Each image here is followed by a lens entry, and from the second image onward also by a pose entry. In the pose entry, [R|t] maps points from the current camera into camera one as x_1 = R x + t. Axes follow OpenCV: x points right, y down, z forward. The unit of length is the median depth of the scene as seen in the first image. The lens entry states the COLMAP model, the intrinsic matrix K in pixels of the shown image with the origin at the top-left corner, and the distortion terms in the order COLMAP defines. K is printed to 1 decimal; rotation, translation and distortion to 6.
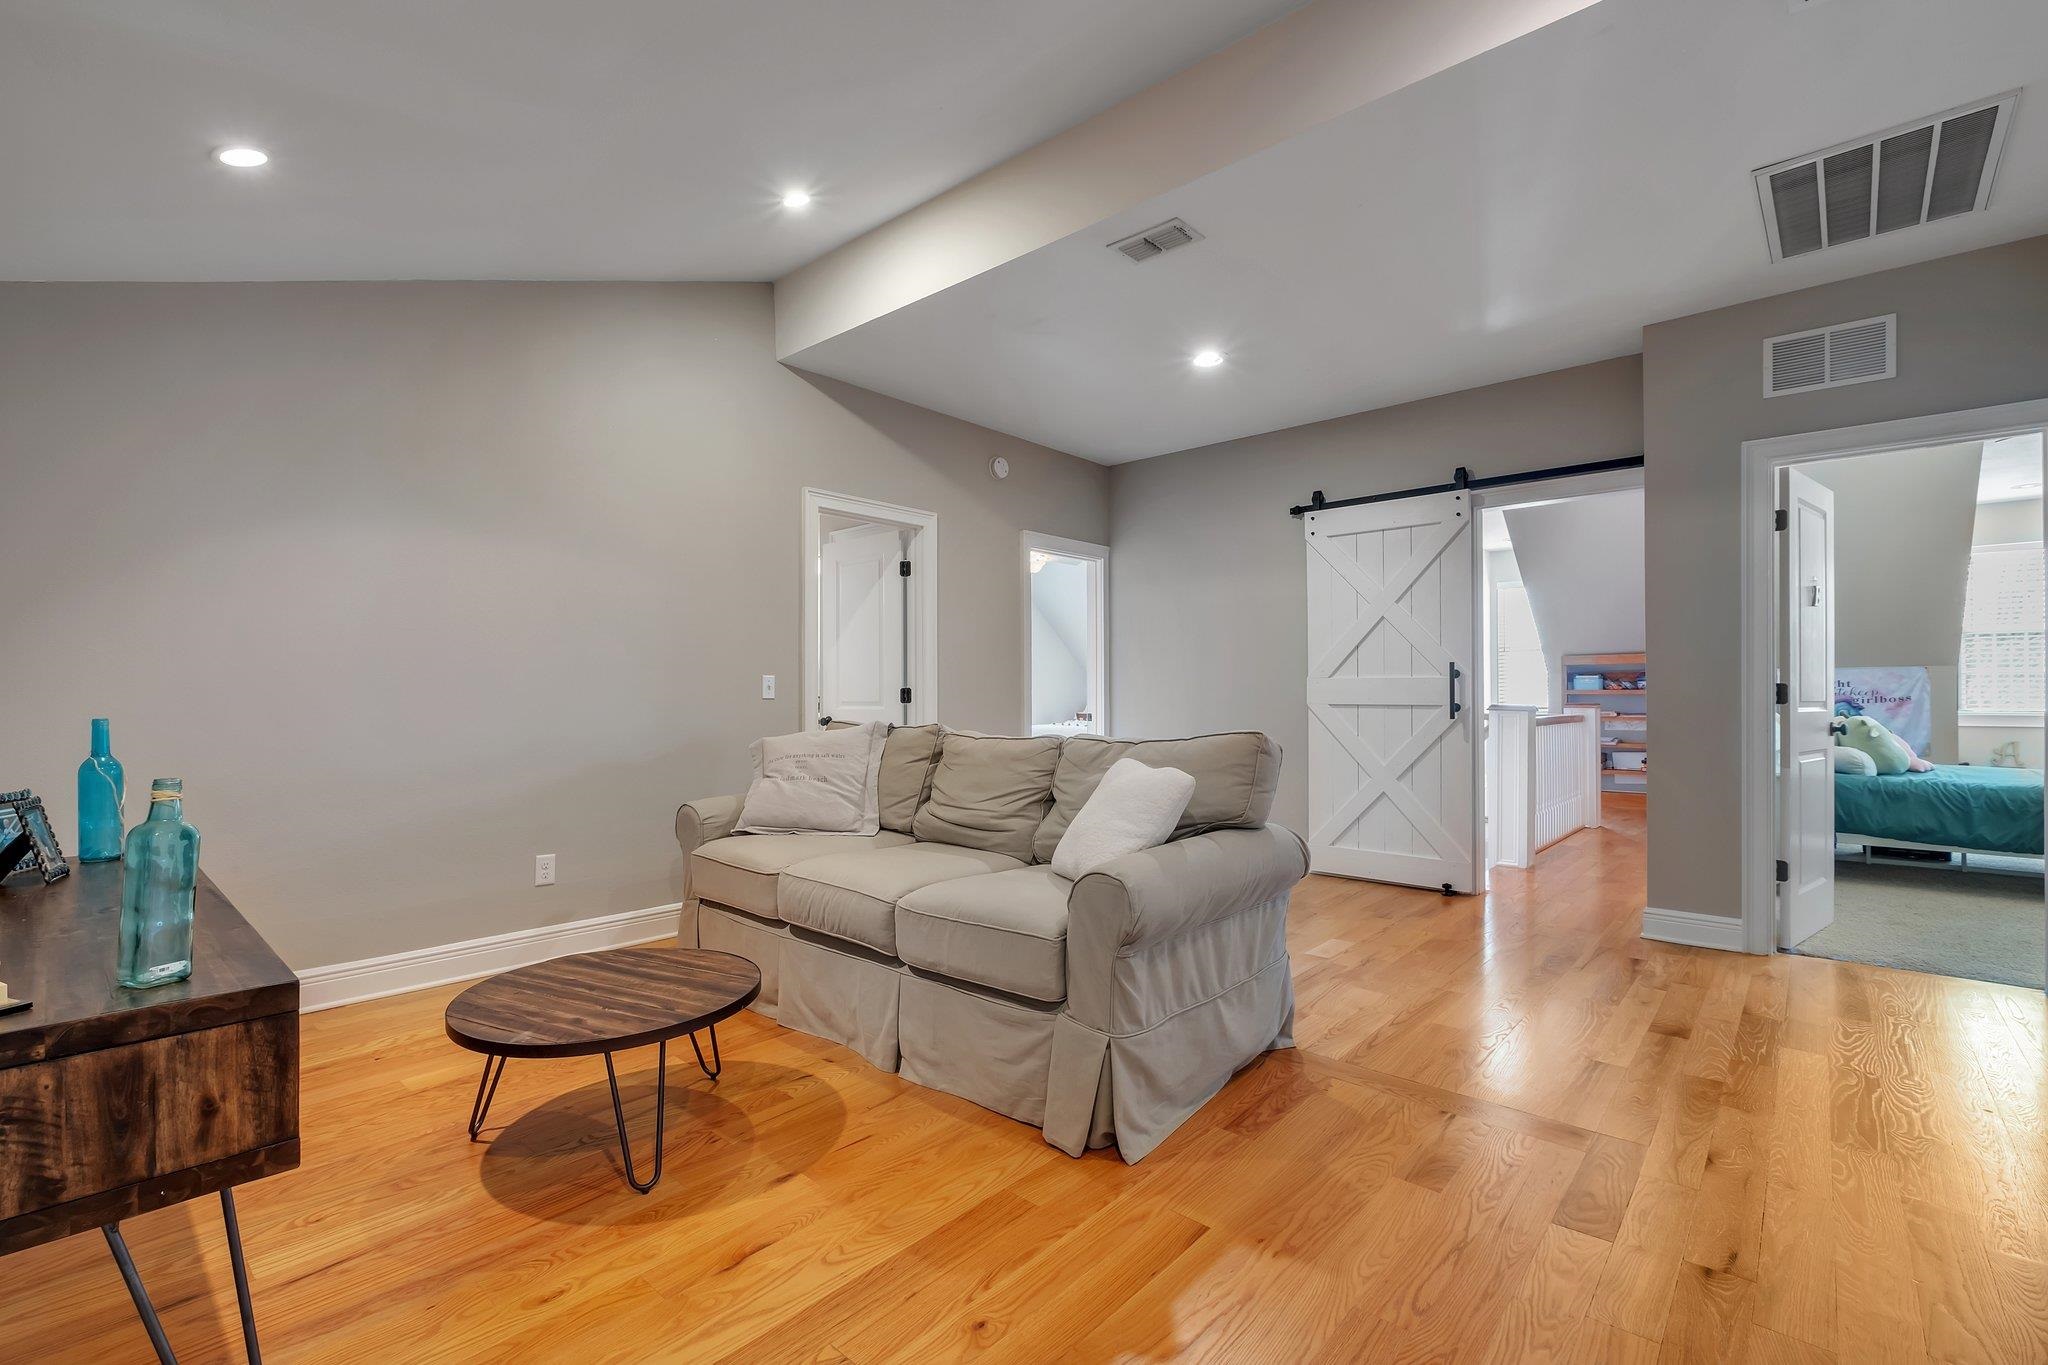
lens RADIAL K [[903.0, 0, 1014.4], [0, 903.0, 680.5], [0, 0, 1]] dist [-0.006335, -0.000231]
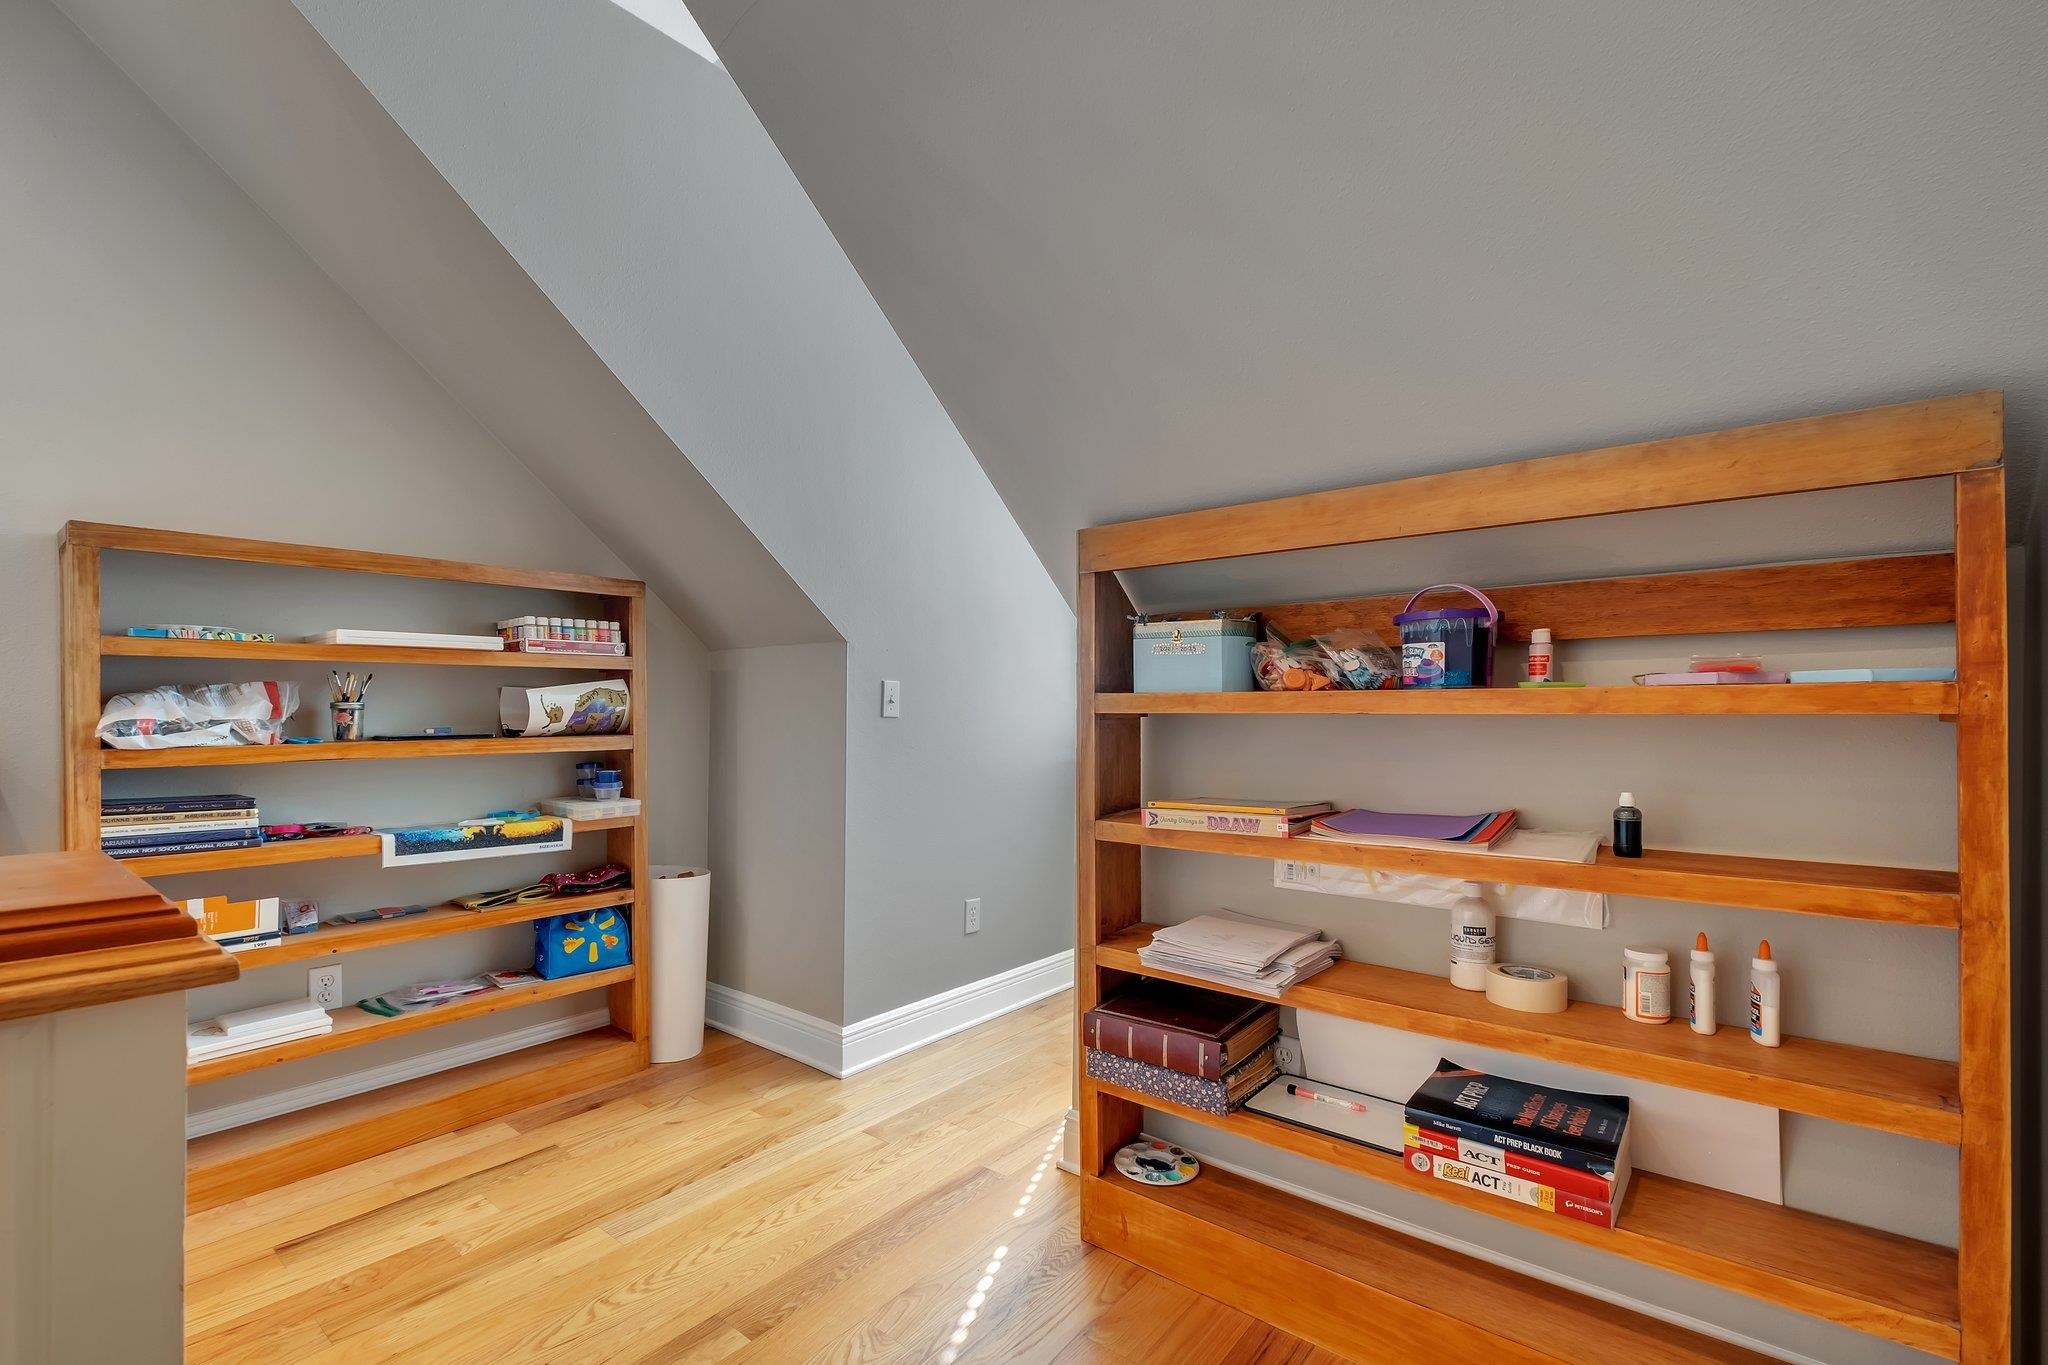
lens RADIAL K [[903.0, 0, 1021.1], [0, 903.0, 696.8], [0, 0, 1]] dist [-0.006335, -0.000231]
pose [[0.998625, -0.000489, 0.052413, 0.734268], [0.000530, 1.000000, -0.000771, 0.014325], [-0.052412, 0.000798, 0.998625, 0.995884]]
